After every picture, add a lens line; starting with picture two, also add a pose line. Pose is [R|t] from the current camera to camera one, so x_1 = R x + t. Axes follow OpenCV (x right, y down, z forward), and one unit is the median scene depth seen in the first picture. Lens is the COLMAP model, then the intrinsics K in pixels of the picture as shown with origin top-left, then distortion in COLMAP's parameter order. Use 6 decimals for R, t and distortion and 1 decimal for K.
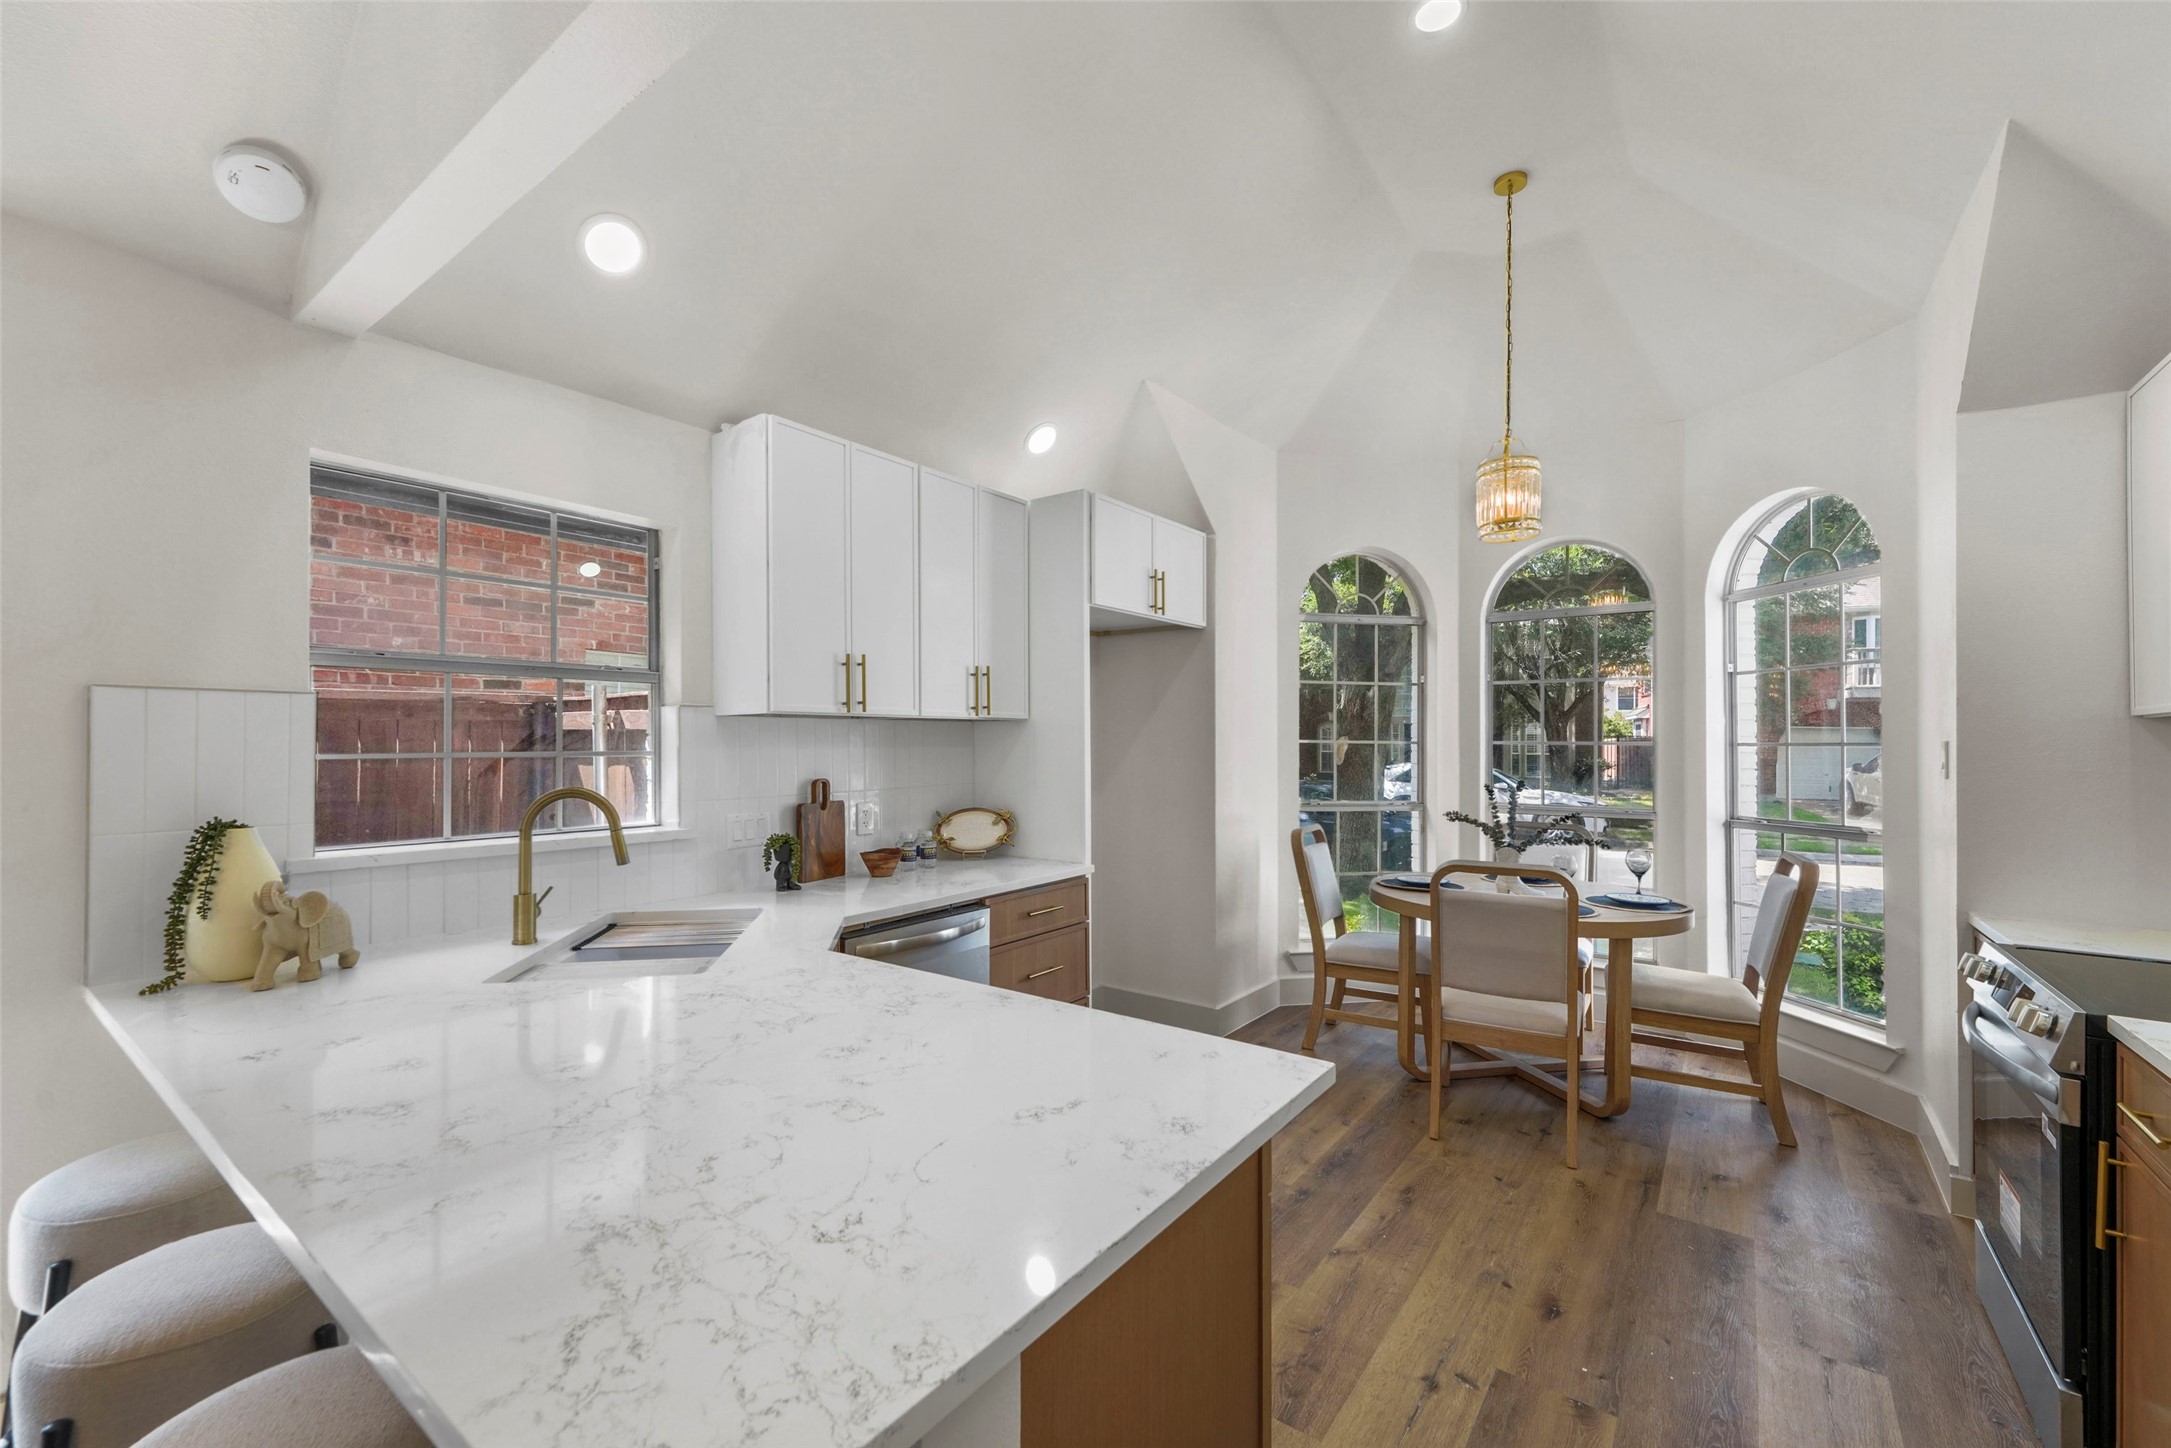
lens RADIAL K [[862.4, 0, 1077.8], [0, 862.4, 736.0], [0, 0, 1]] dist [0.014253, -0.004690]
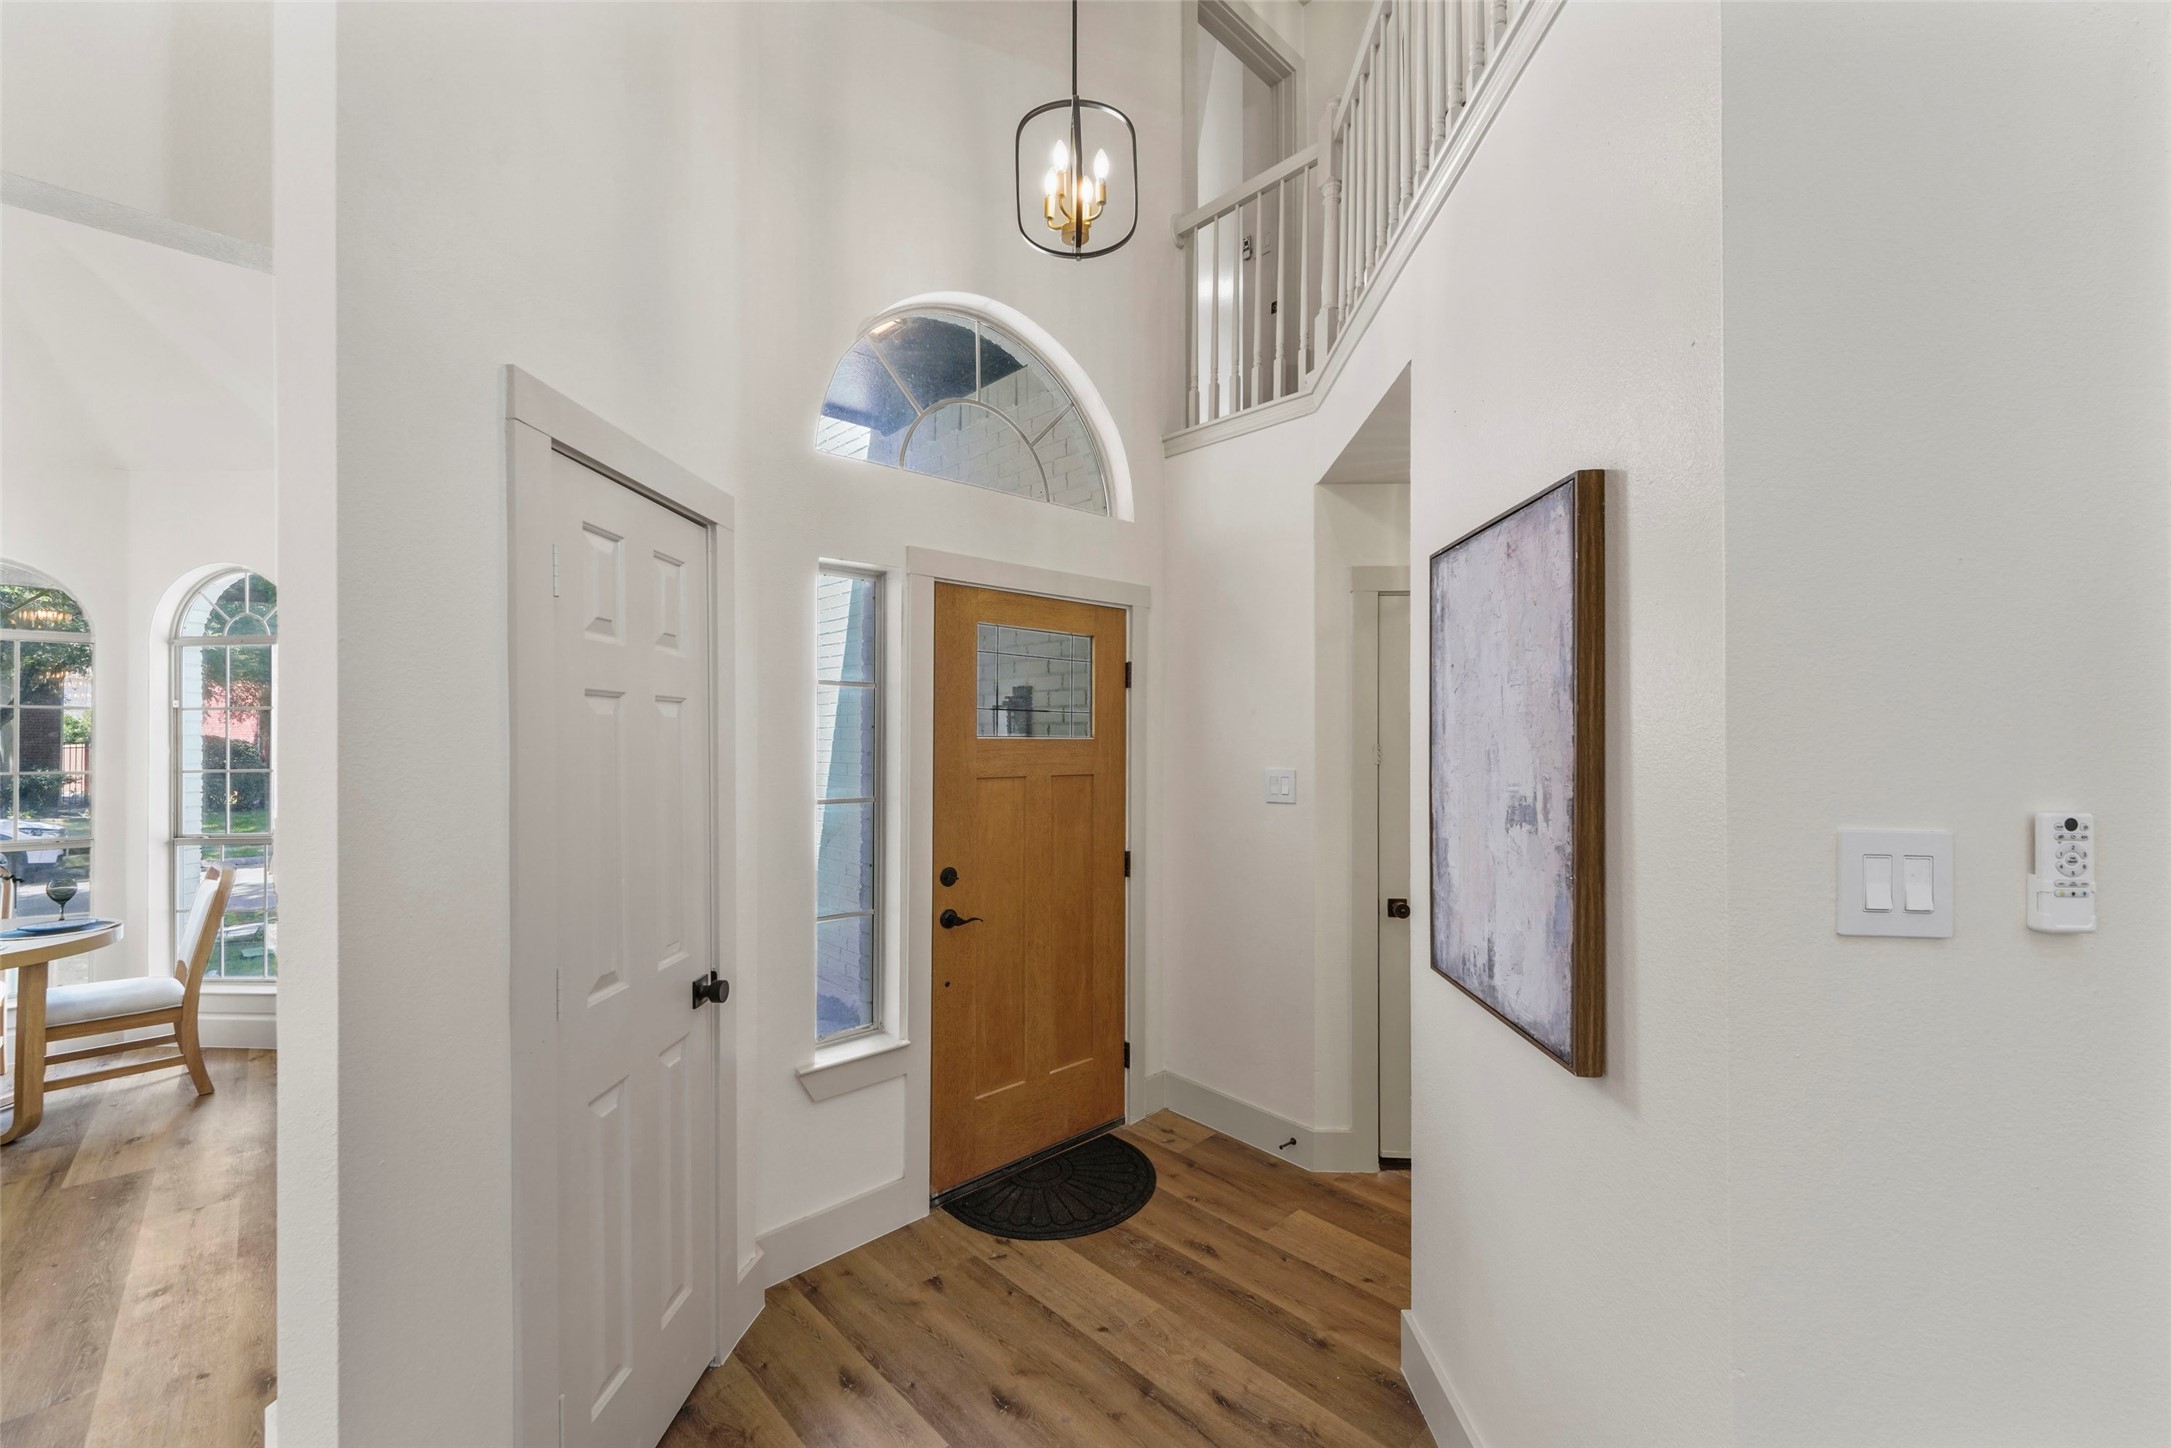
lens RADIAL K [[862.4, 0, 1073.8], [0, 862.4, 736.3], [0, 0, 1]] dist [0.014253, -0.004690]
pose [[0.170678, 0.003143, 0.985322, -0.195560], [-0.002359, 0.999993, -0.002781, -0.043748], [-0.985324, -0.001850, 0.170685, -0.411584]]
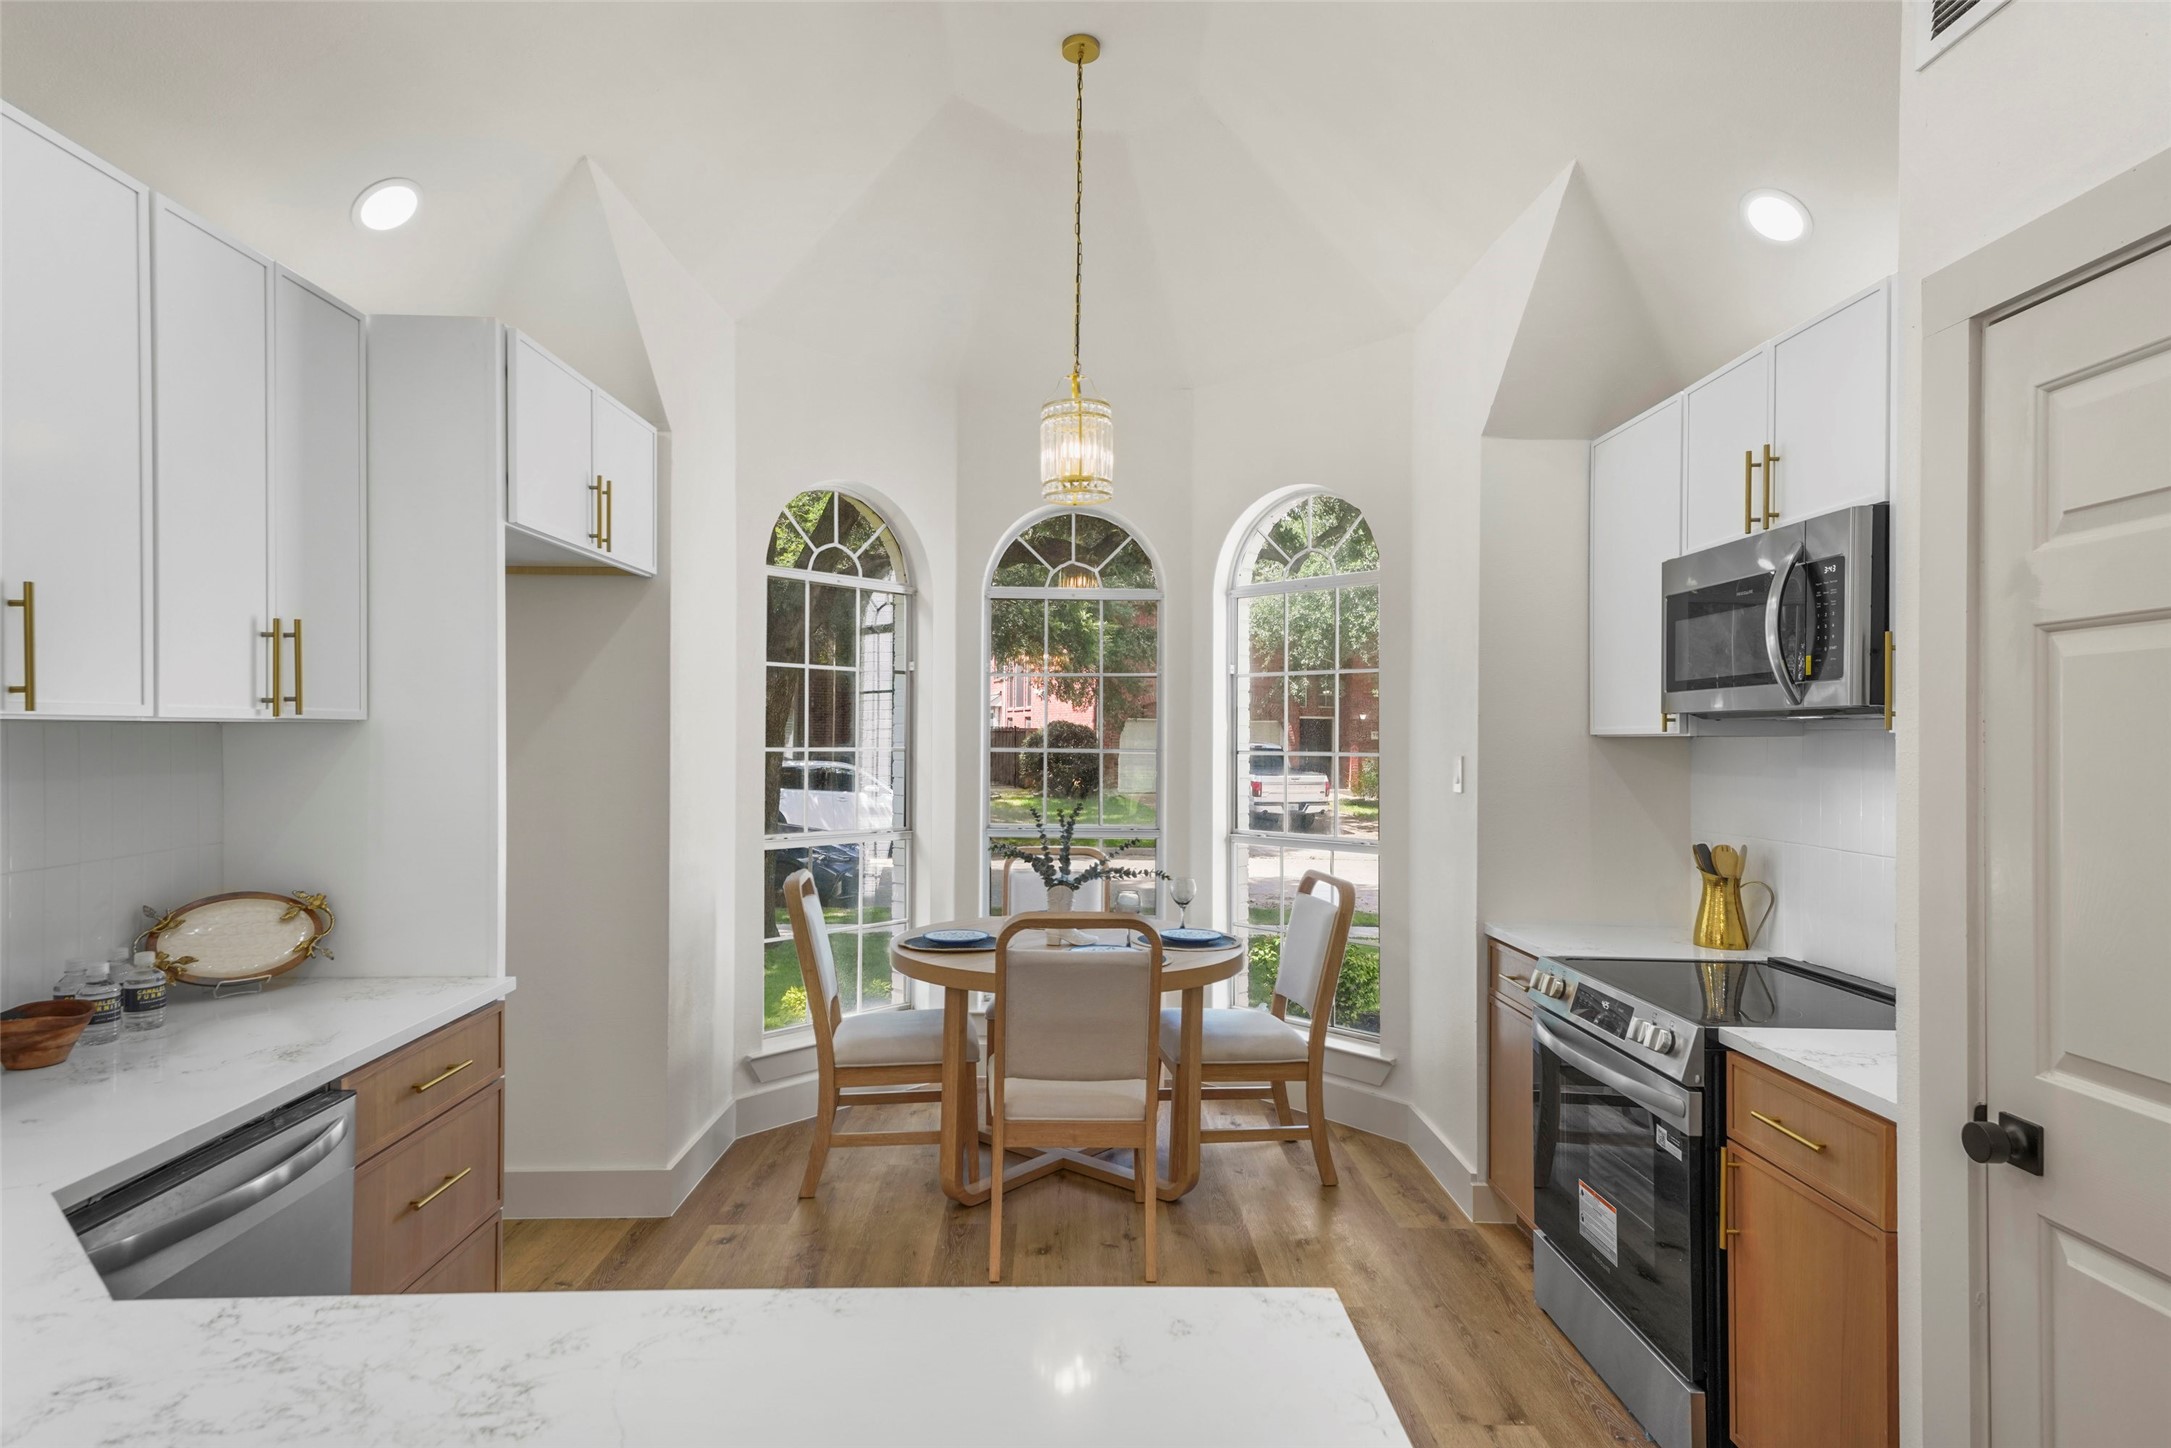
lens RADIAL K [[1162.5, 0, 1061.0], [0, 1162.5, 727.4], [0, 0, 1]] dist [0.040385, -0.004137]
pose [[0.795910, 0.005987, 0.605386, -0.167254], [-0.009745, 0.999948, 0.002923, -0.022706], [-0.605337, -0.008226, 0.795927, 0.157163]]
